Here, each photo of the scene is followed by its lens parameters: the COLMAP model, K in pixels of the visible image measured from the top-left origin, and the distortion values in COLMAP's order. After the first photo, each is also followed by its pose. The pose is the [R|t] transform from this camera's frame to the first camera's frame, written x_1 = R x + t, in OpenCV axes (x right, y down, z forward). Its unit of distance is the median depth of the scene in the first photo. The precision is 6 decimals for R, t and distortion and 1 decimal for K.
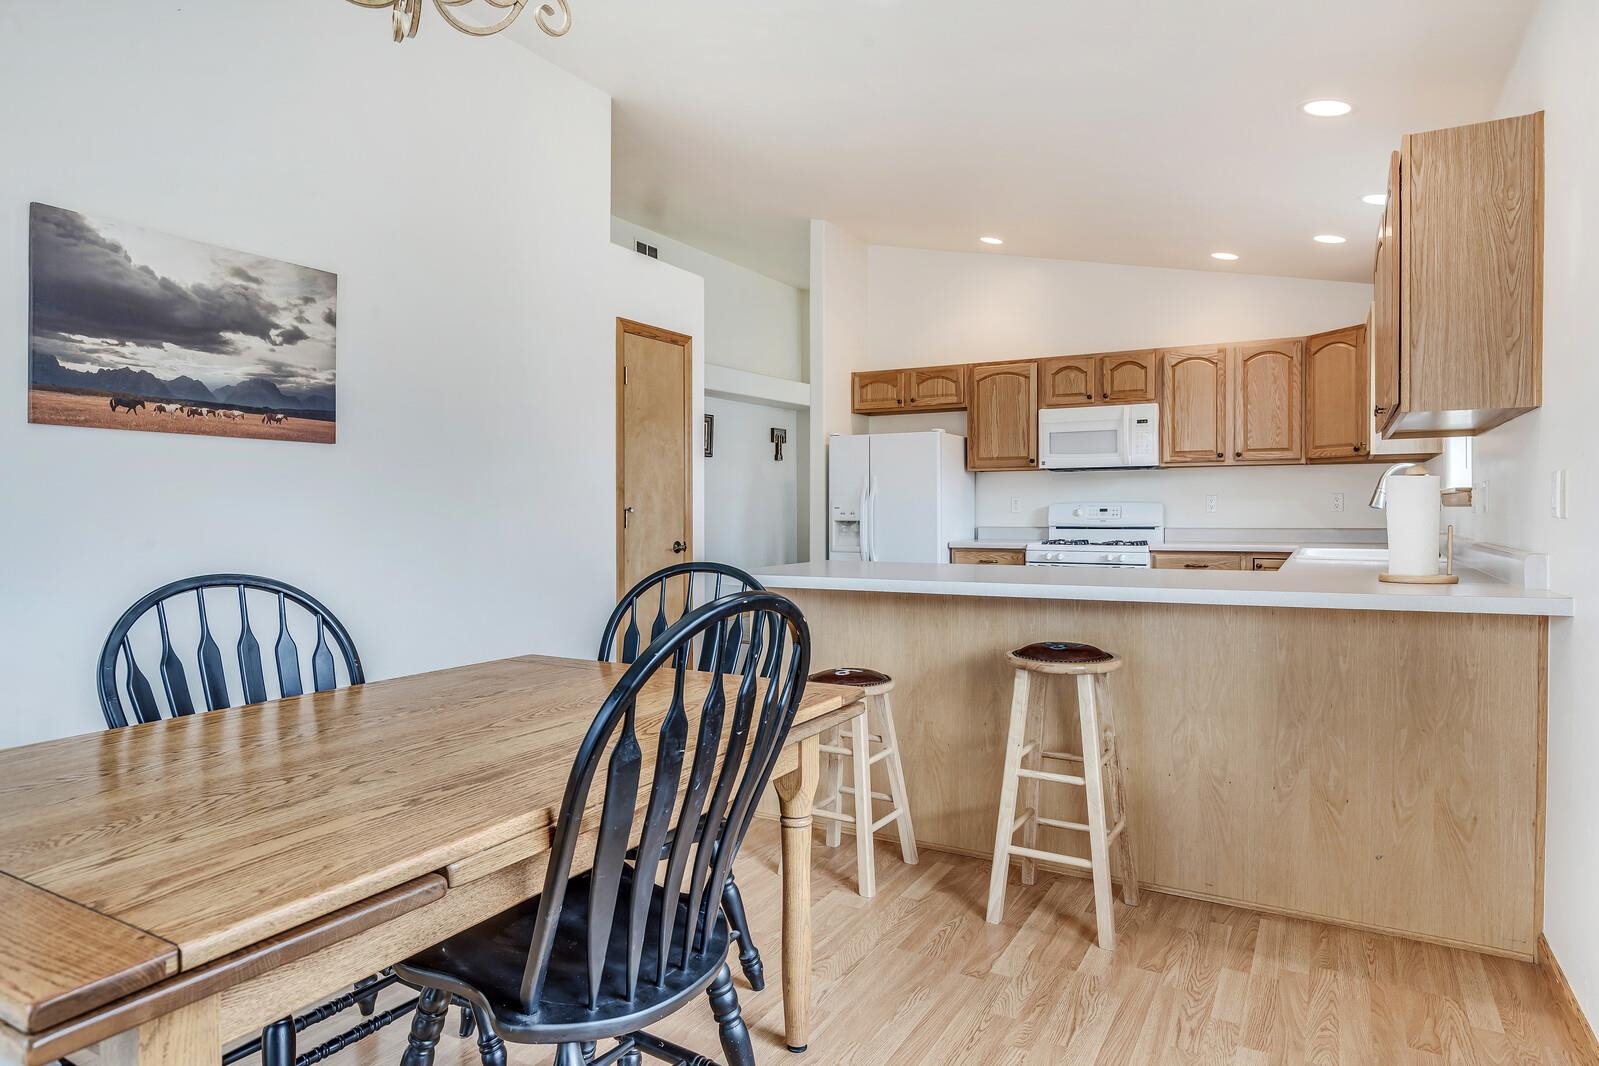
lens RADIAL K [[742.3, 0, 799.5], [0, 742.3, 533.0], [0, 0, 1]] dist [0.012131, -0.000012]
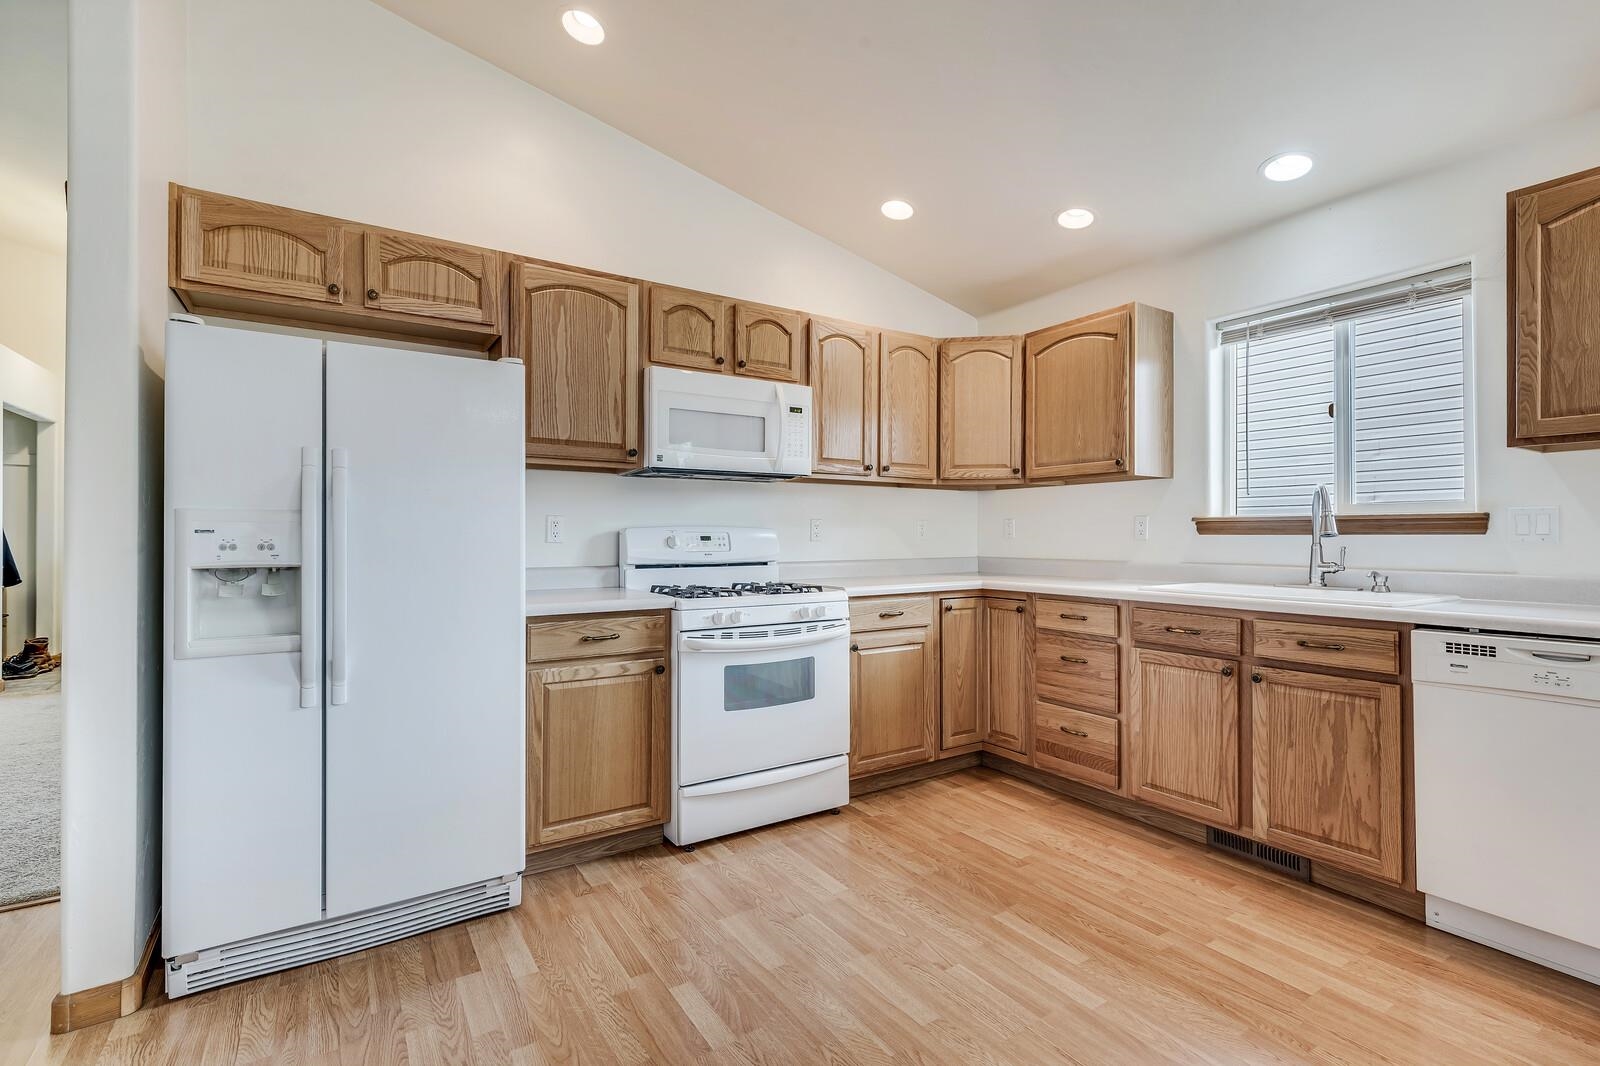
lens RADIAL K [[742.8, 0, 800.0], [0, 742.8, 533.0], [0, 0, 1]] dist [0.012131, -0.000012]
pose [[0.483740, 0.005960, 0.875191, -0.132978], [0.024563, 0.999490, -0.020382, -0.020181], [-0.874867, 0.031357, 0.483347, 0.625927]]
